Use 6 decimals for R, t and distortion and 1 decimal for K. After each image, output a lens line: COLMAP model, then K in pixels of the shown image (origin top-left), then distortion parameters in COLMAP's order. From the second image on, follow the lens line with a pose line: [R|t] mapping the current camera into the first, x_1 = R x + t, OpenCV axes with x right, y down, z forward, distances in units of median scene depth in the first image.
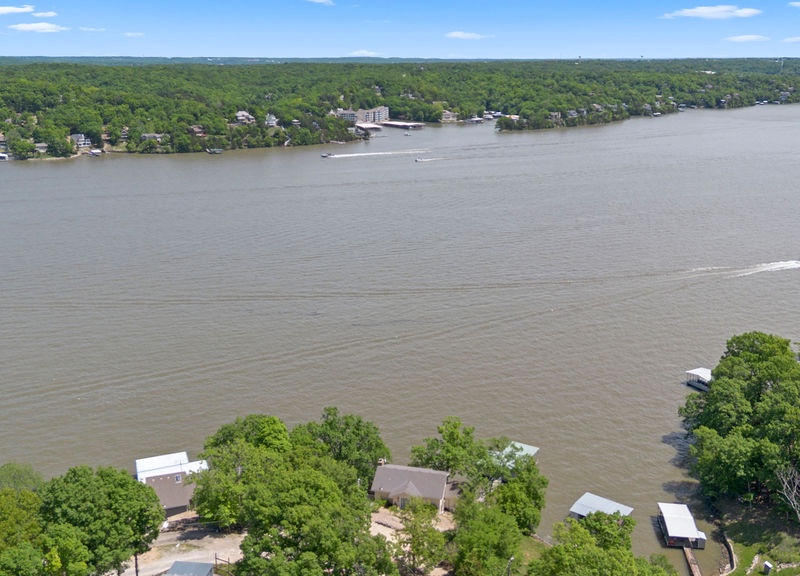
lens RADIAL K [[735.6, 0, 400.1], [0, 735.6, 290.3], [0, 0, 1]] dist [0.095190, -0.110235]
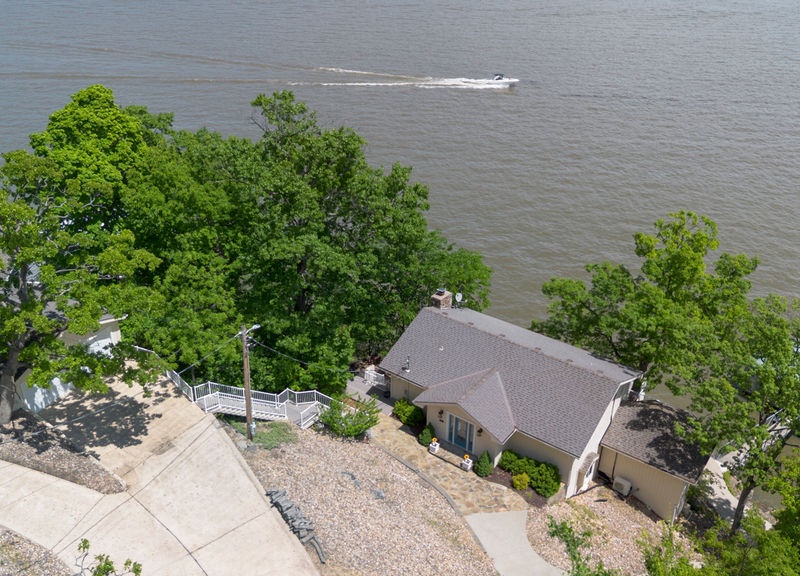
lens RADIAL K [[735.6, 0, 400.1], [0, 735.6, 290.3], [0, 0, 1]] dist [0.095190, -0.110235]
pose [[0.921482, 0.205631, -0.329525, 0.058917], [-0.134348, 0.964741, 0.226330, 0.129325], [0.364447, -0.164288, 0.916618, 0.571154]]
